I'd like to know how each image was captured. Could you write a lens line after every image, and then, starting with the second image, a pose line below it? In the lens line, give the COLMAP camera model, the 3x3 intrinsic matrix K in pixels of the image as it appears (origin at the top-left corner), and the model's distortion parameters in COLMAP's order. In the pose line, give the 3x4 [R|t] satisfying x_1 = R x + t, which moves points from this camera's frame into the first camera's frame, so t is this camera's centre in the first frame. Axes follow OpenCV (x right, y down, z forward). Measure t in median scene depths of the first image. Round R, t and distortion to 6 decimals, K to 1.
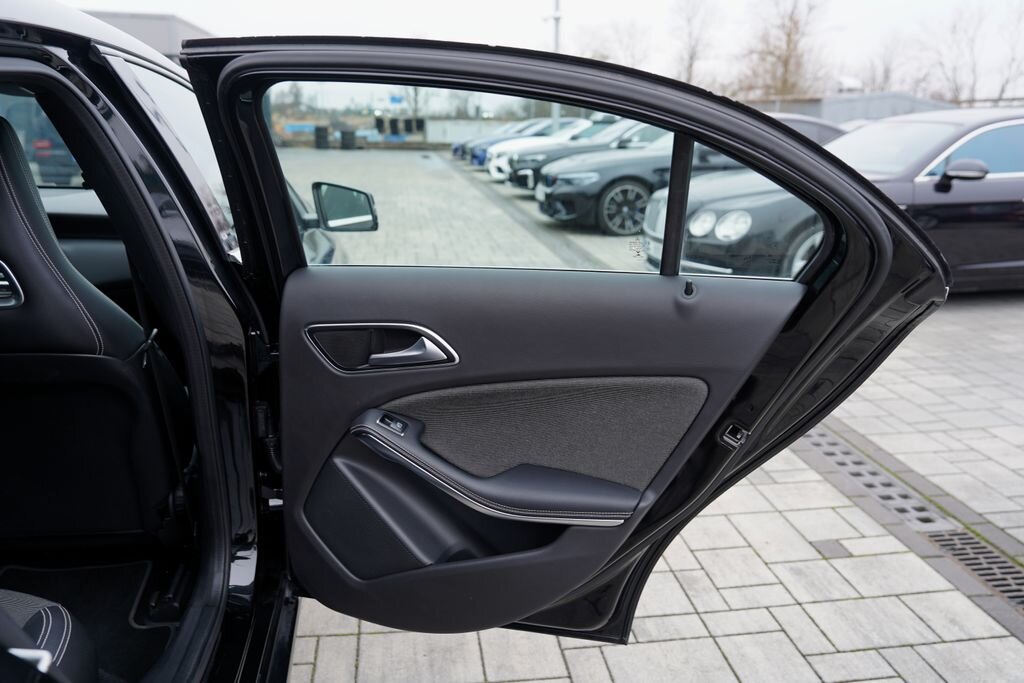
lens RADIAL K [[740.8, 0, 506.4], [0, 740.8, 346.0], [0, 0, 1]] dist [-0.074161, 0.053861]
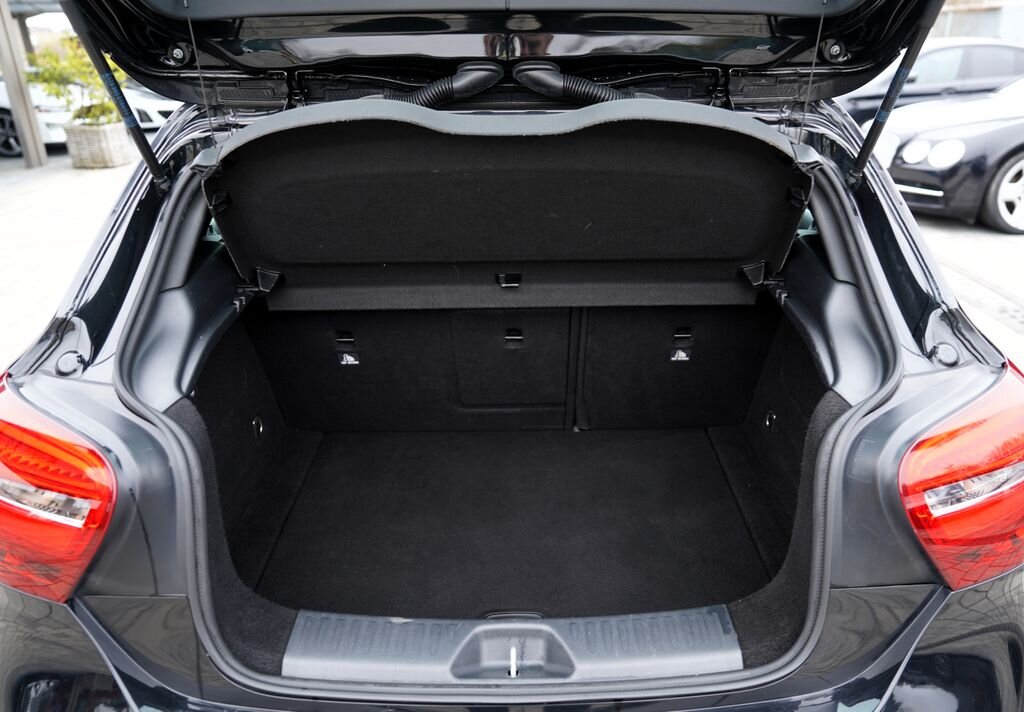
lens RADIAL K [[738.1, 0, 534.9], [0, 738.1, 353.6], [0, 0, 1]] dist [-0.068863, 0.036005]
pose [[0.990147, 0.017434, -0.138944, -0.054534], [-0.002553, 0.994303, 0.106563, 0.009528], [0.140010, -0.105158, 0.984550, -0.077645]]
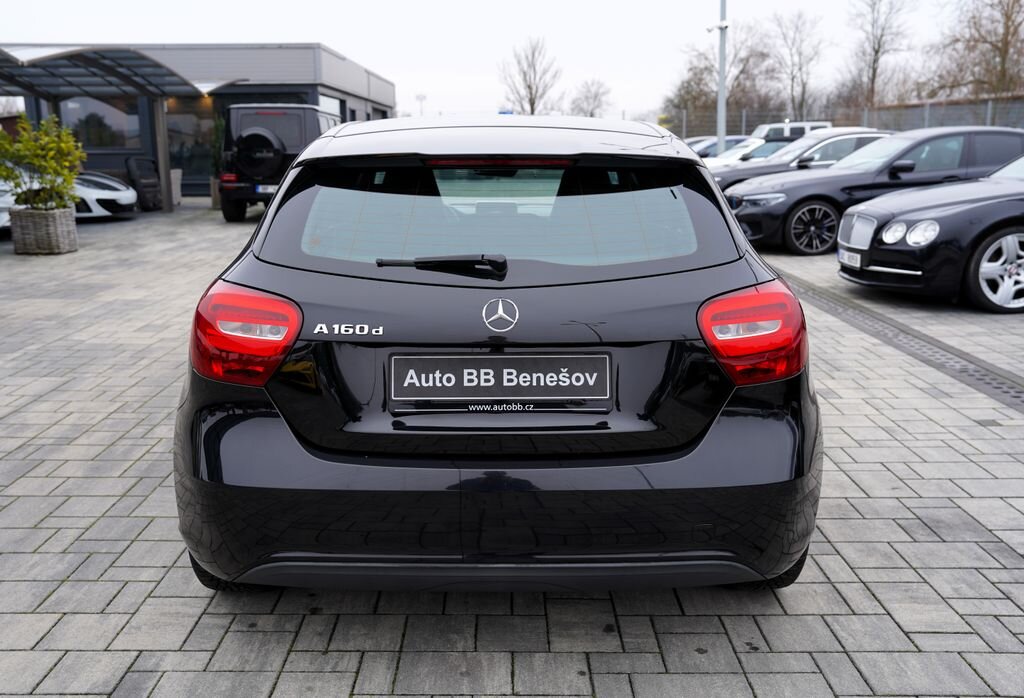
lens RADIAL K [[910.7, 0, 501.2], [0, 910.7, 352.1], [0, 0, 1]] dist [-0.038285, 0.092352]
pose [[0.988944, -0.000236, -0.148291, -0.043553], [-0.009519, 0.997835, -0.065072, 0.039191], [0.147986, 0.065764, 0.986801, -0.159151]]
